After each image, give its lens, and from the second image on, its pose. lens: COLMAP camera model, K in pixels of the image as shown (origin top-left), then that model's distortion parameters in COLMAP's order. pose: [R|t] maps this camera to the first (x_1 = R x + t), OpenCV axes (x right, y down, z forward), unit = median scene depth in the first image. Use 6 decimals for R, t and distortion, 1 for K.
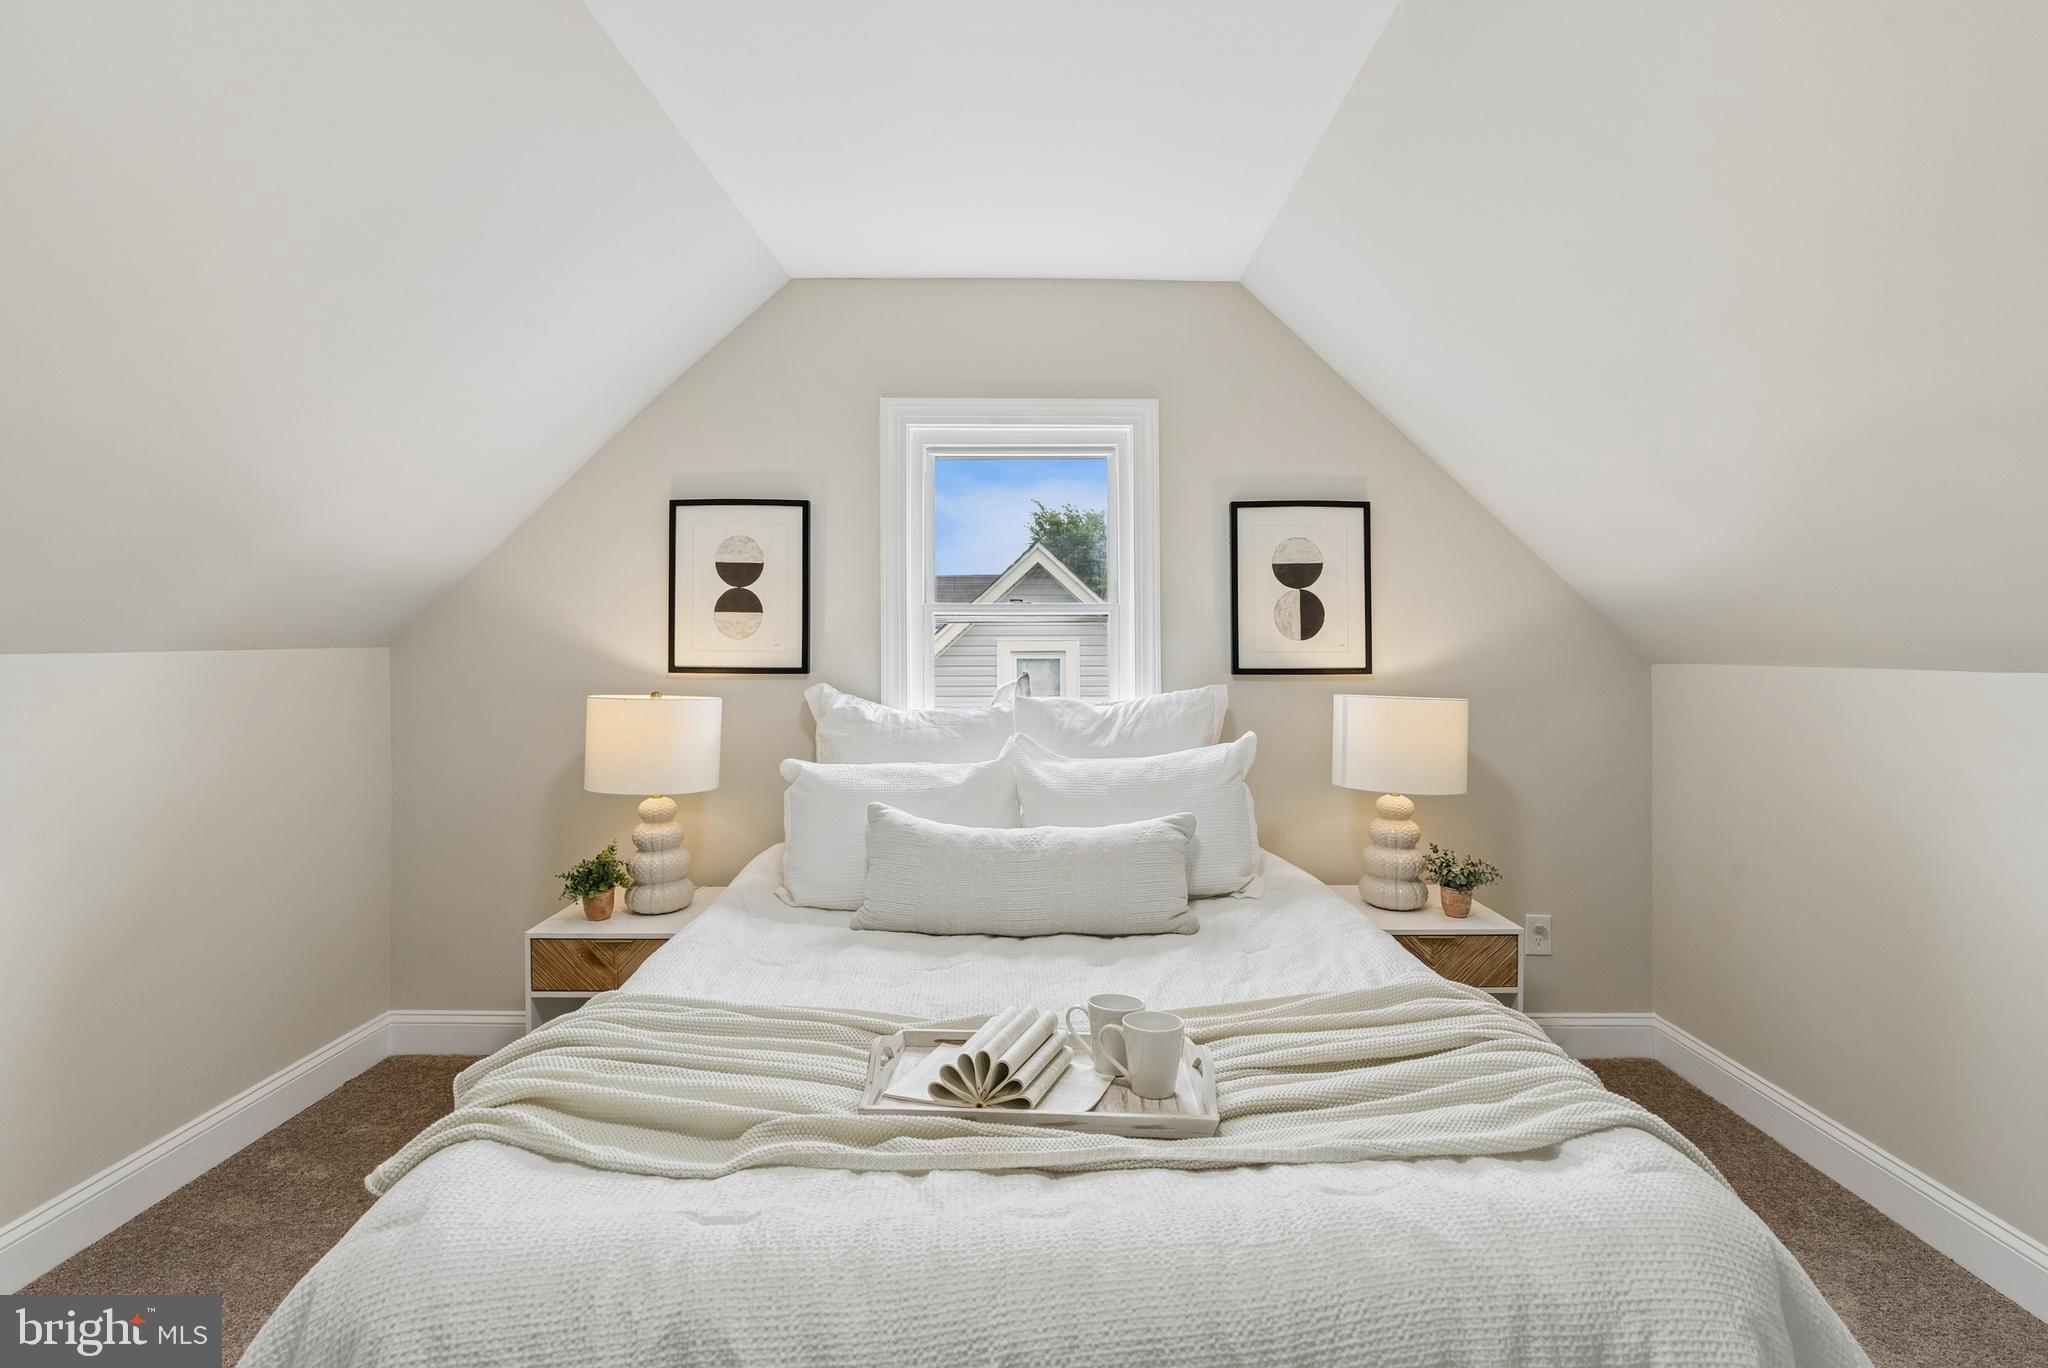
lens RADIAL K [[929.9, 0, 1035.4], [0, 929.9, 643.9], [0, 0, 1]] dist [-0.010810, 0.002707]
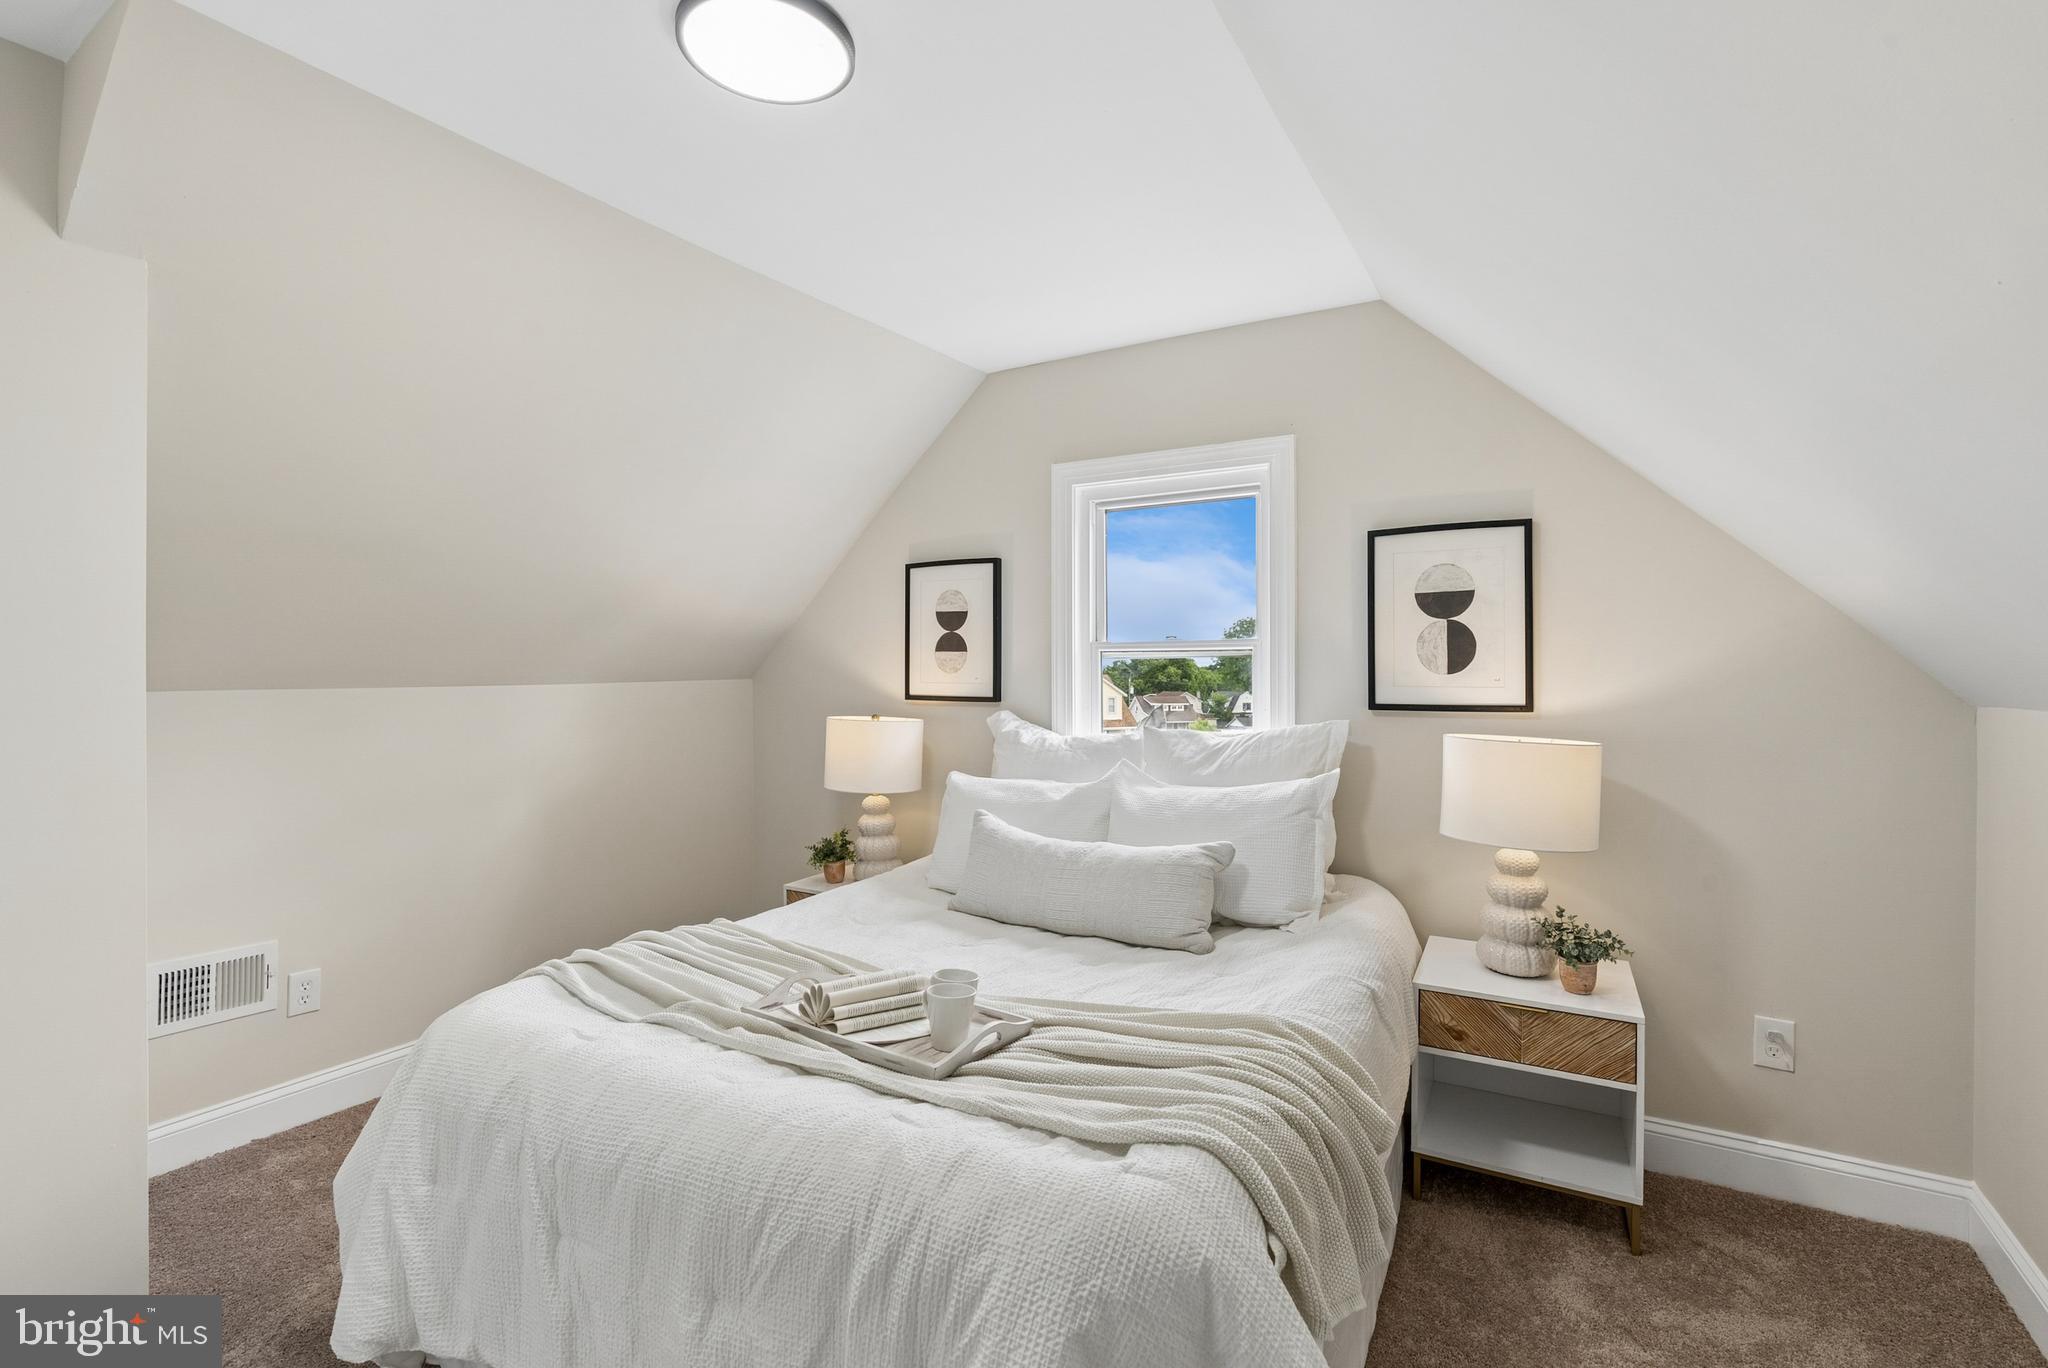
lens RADIAL K [[929.9, 0, 1052.2], [0, 929.9, 672.0], [0, 0, 1]] dist [-0.010810, 0.002707]
pose [[0.862731, -0.000781, -0.505663, 0.460386], [0.003267, 0.999987, 0.004029, -0.012450], [0.505653, -0.005128, 0.862722, 0.000018]]
